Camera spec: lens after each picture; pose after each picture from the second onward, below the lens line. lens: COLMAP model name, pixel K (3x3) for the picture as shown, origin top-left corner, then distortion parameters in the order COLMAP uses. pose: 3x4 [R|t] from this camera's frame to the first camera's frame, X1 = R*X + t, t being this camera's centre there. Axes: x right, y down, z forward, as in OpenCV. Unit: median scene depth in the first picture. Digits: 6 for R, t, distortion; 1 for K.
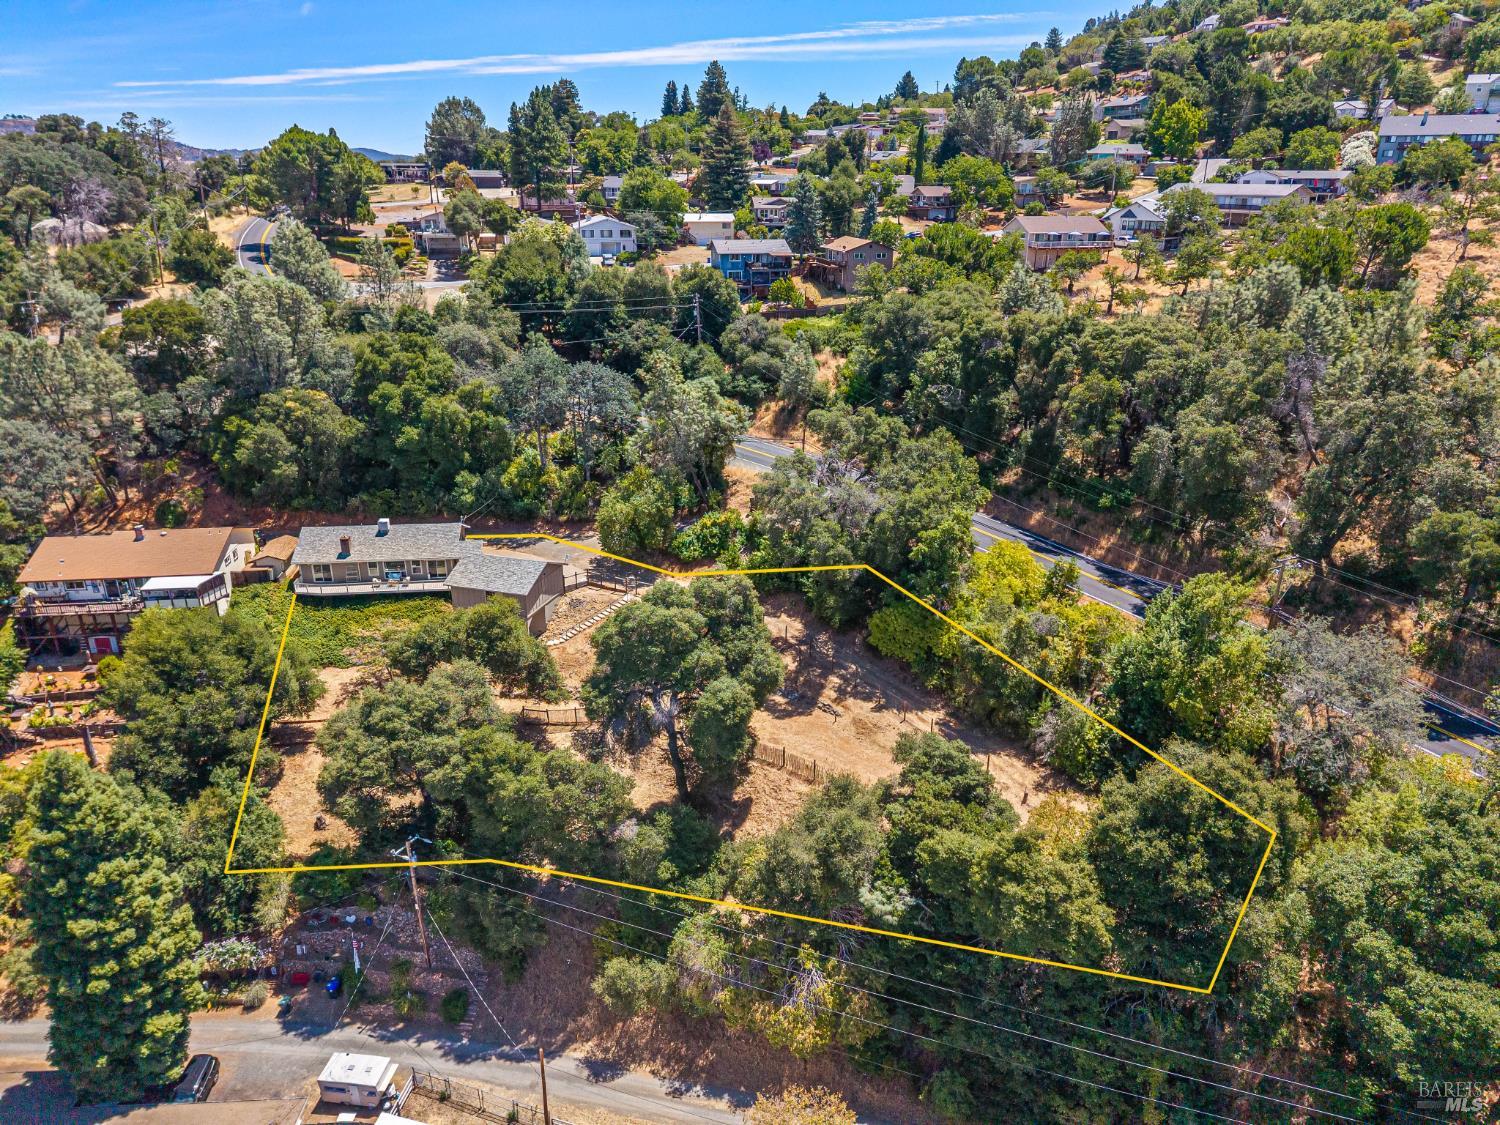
lens RADIAL K [[1060.5, 0, 779.3], [0, 1060.5, 533.9], [0, 0, 1]] dist [0.004123, -0.005084]
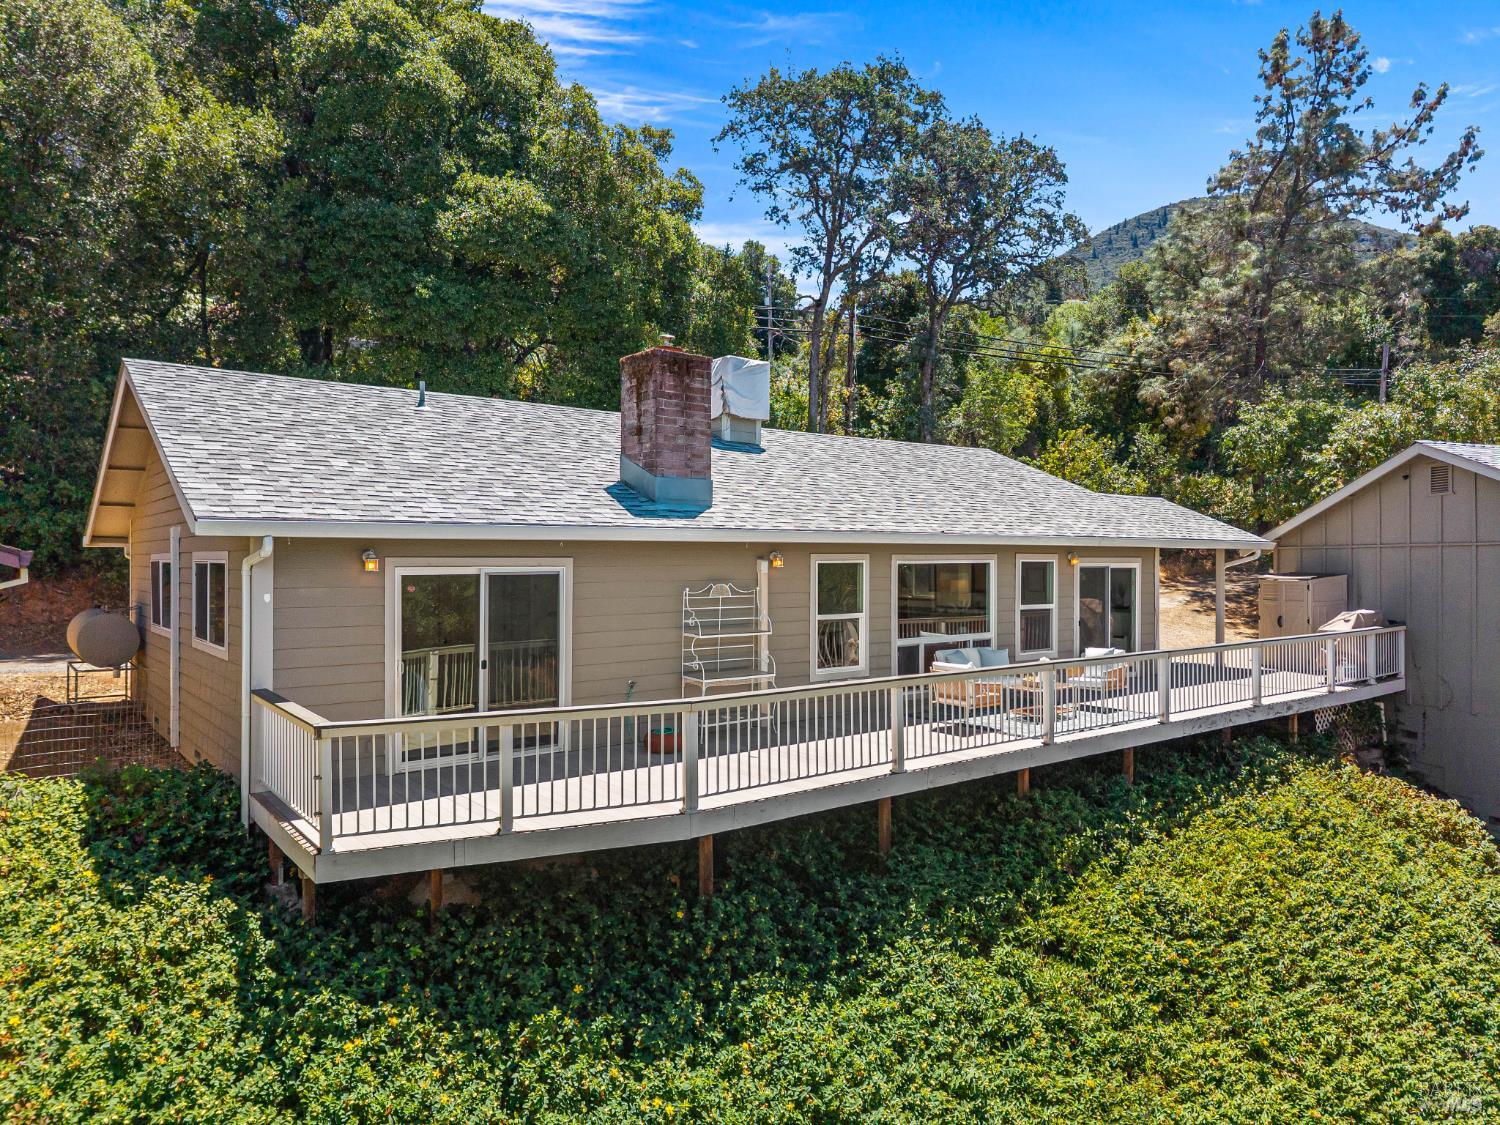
lens RADIAL K [[1028.4, 0, 784.1], [0, 1028.4, 534.6], [0, 0, 1]] dist [0.085698, -0.088108]
pose [[0.861880, -0.007879, 0.507051, -0.425011], [0.183434, 0.937017, -0.297239, 0.056035], [-0.472773, 0.349195, 0.809041, 0.840573]]
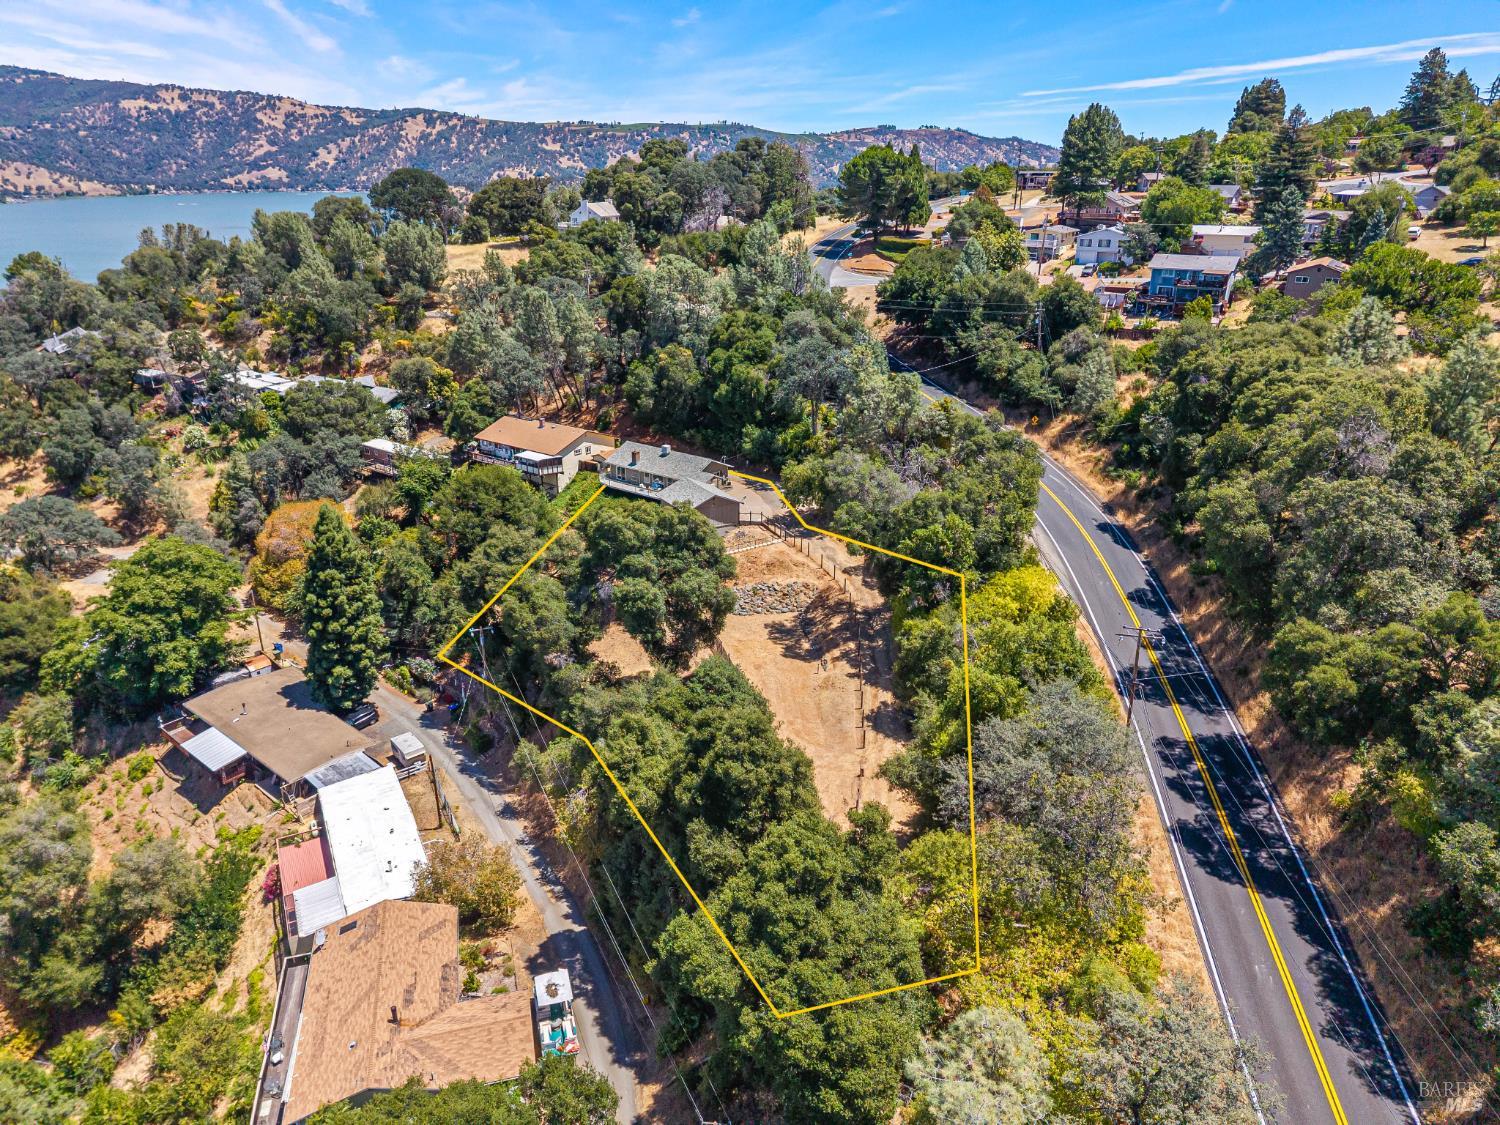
lens RADIAL K [[1031.0, 0, 750.0], [0, 1031.0, 562.5], [0, 0, 1]] dist [0.018152, -0.009621]
pose [[0.714491, 0.246585, -0.654751, 0.586481], [-0.225010, 0.967102, 0.118679, -0.047690], [0.662475, 0.062530, 0.746469, 0.083130]]
